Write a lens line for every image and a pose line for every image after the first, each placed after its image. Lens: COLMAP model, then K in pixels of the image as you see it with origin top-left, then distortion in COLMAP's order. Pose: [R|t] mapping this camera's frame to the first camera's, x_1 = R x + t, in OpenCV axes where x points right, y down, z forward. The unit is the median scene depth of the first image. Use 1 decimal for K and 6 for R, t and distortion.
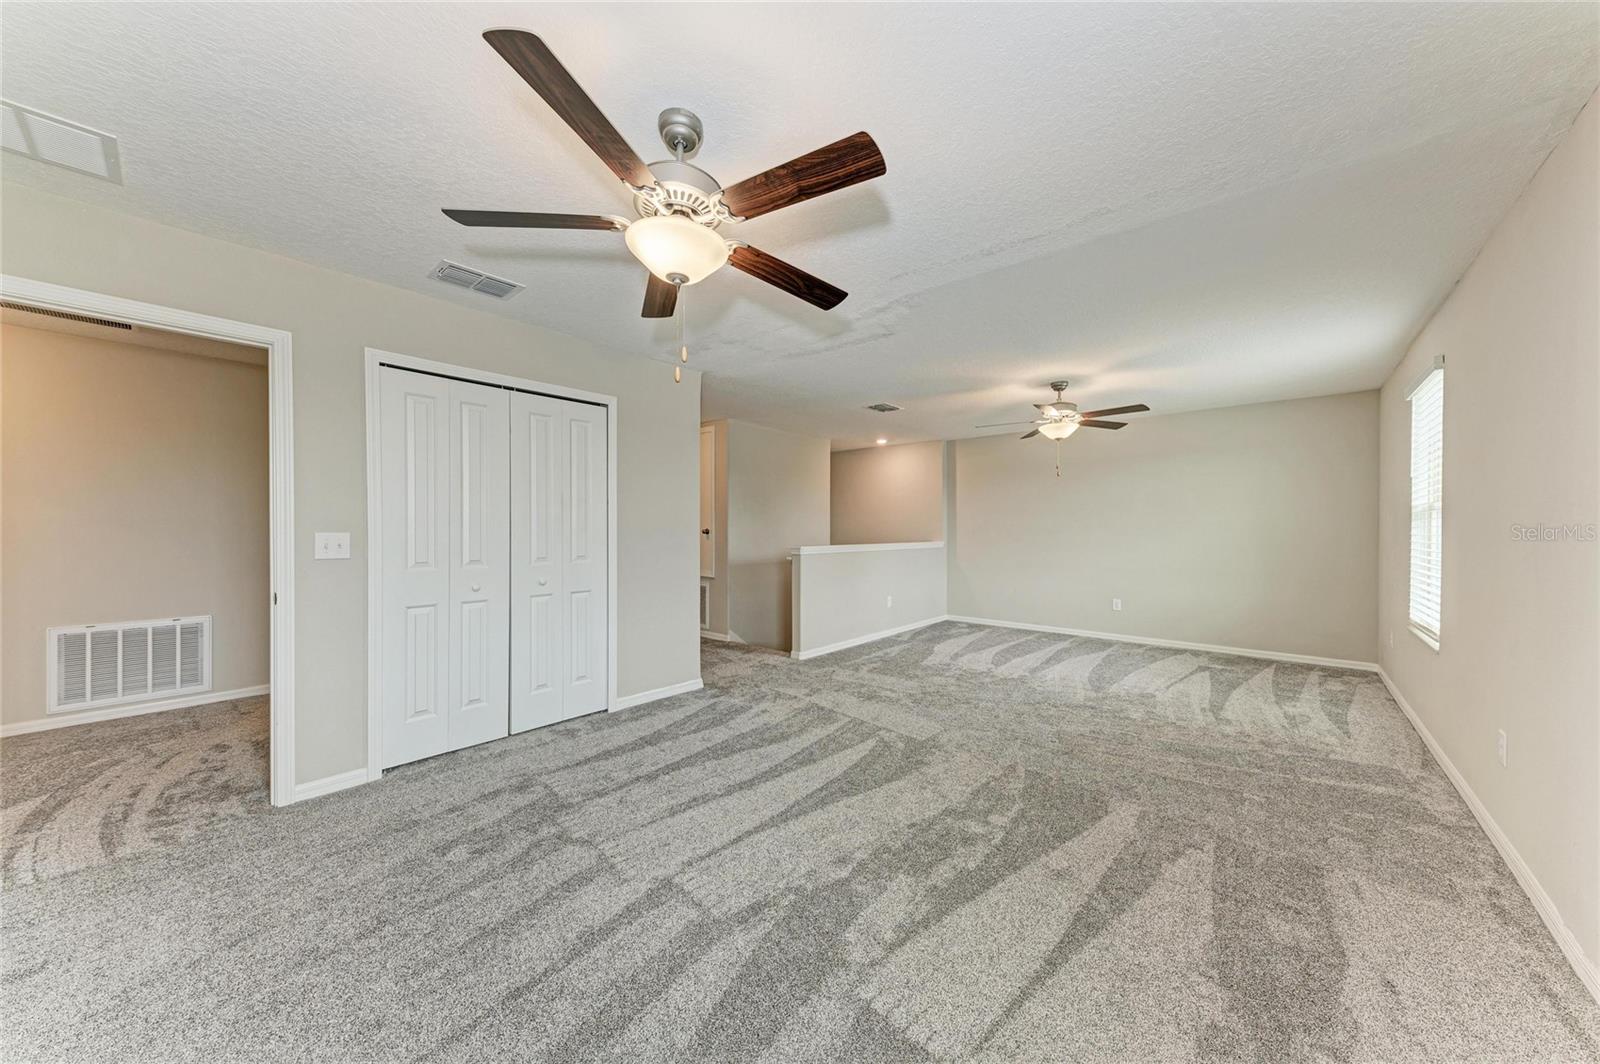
lens RADIAL K [[550.4, 0, 800.0], [0, 550.4, 532.0], [0, 0, 1]] dist [0.000863, -0.000043]
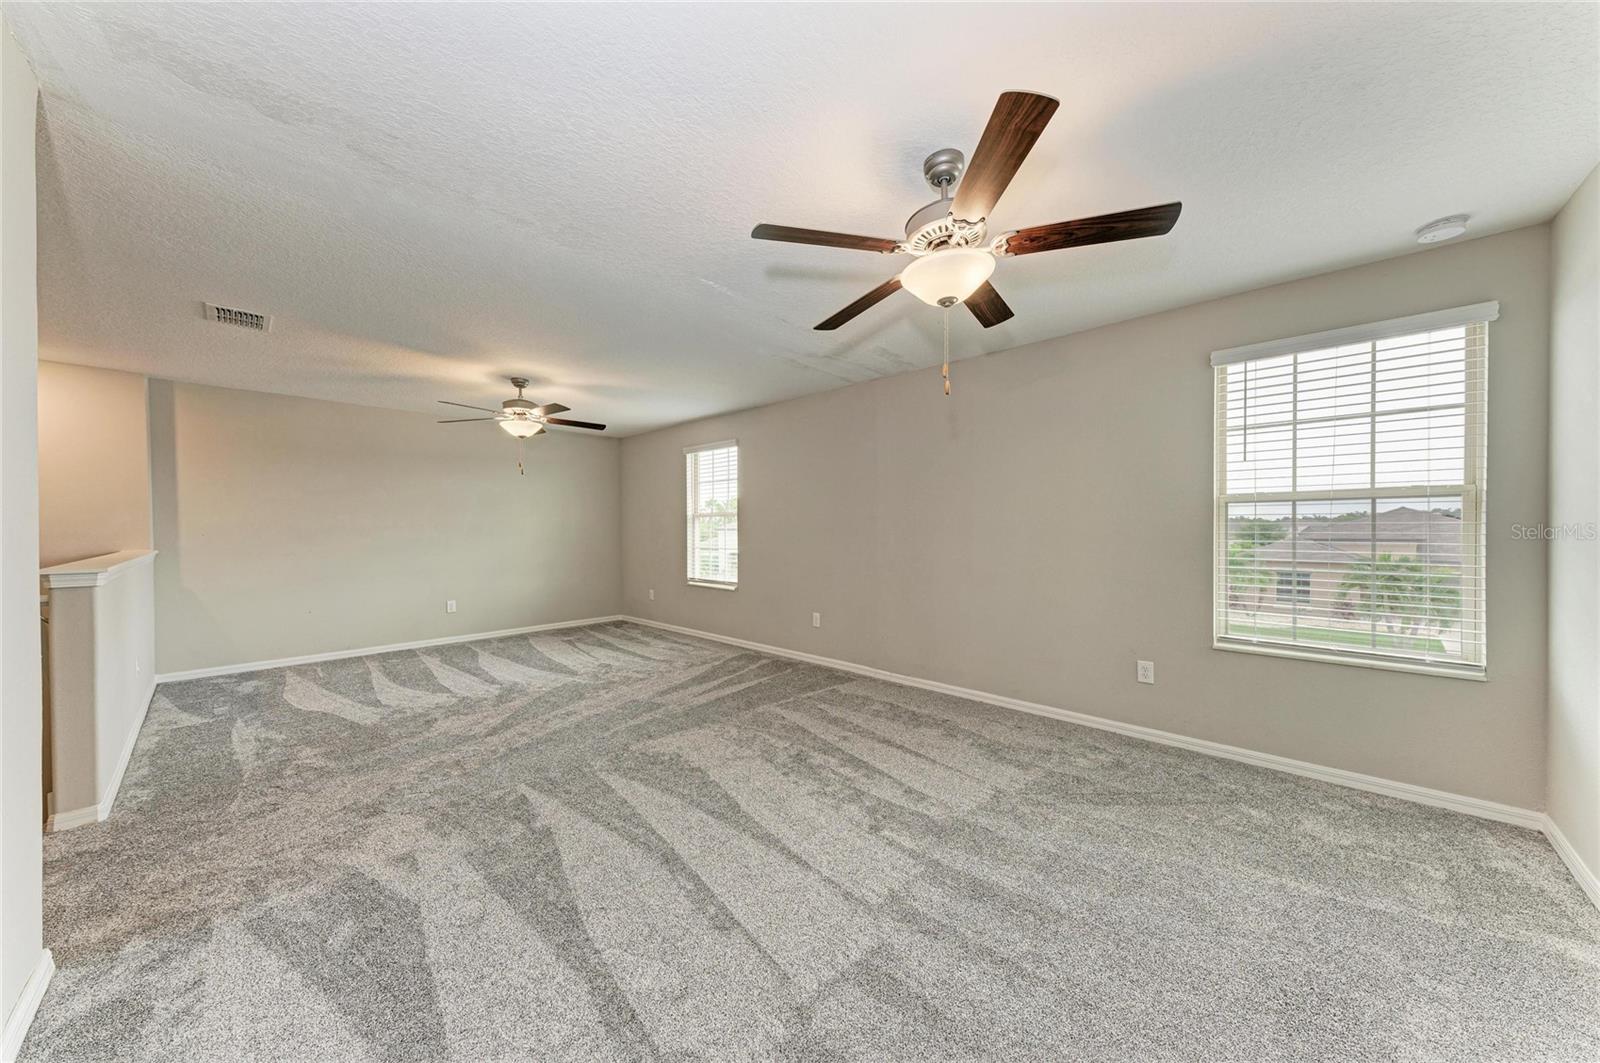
lens RADIAL K [[540.2, 0, 810.7], [0, 540.2, 532.2], [0, 0, 1]] dist [0.000712, -0.000084]
pose [[0.010541, -0.009246, 0.999902, -0.627032], [0.008406, 0.999923, 0.009157, -0.003111], [-0.999909, 0.008309, 0.010618, 0.603053]]
